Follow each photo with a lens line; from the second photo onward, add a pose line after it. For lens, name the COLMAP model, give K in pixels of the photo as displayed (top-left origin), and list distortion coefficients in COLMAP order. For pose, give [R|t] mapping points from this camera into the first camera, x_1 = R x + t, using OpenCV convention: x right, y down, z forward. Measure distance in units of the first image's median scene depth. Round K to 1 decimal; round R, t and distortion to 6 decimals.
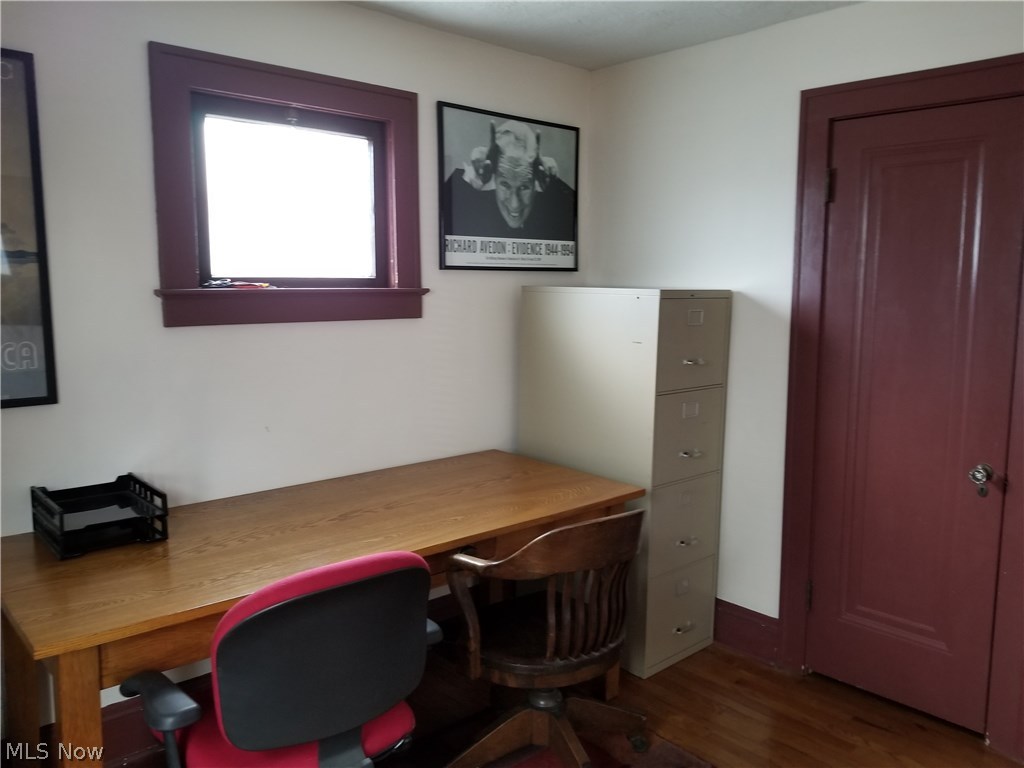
lens RADIAL K [[792.0, 0, 511.3], [0, 792.0, 391.7], [0, 0, 1]] dist [0.072380, -0.120961]
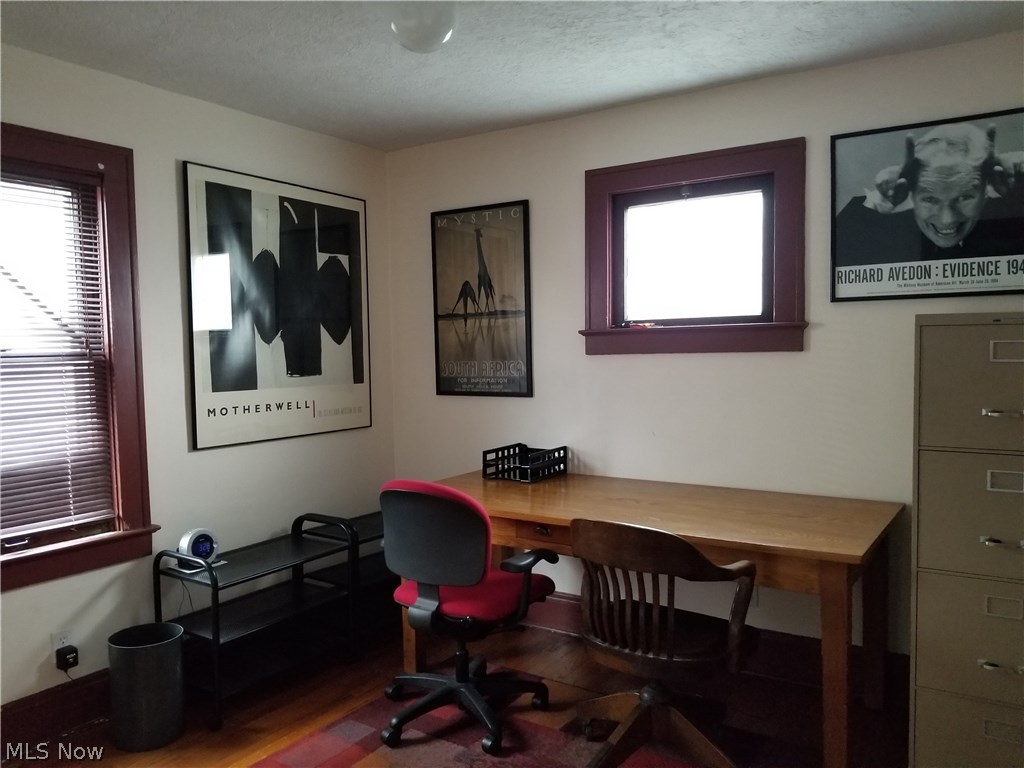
lens RADIAL K [[792.0, 0, 511.3], [0, 792.0, 391.7], [0, 0, 1]] dist [0.072380, -0.120961]
pose [[0.259623, 0.054268, -0.964184, 0.746340], [-0.106644, 0.993924, 0.027226, -0.027719], [0.959803, 0.095756, 0.263833, 0.358007]]
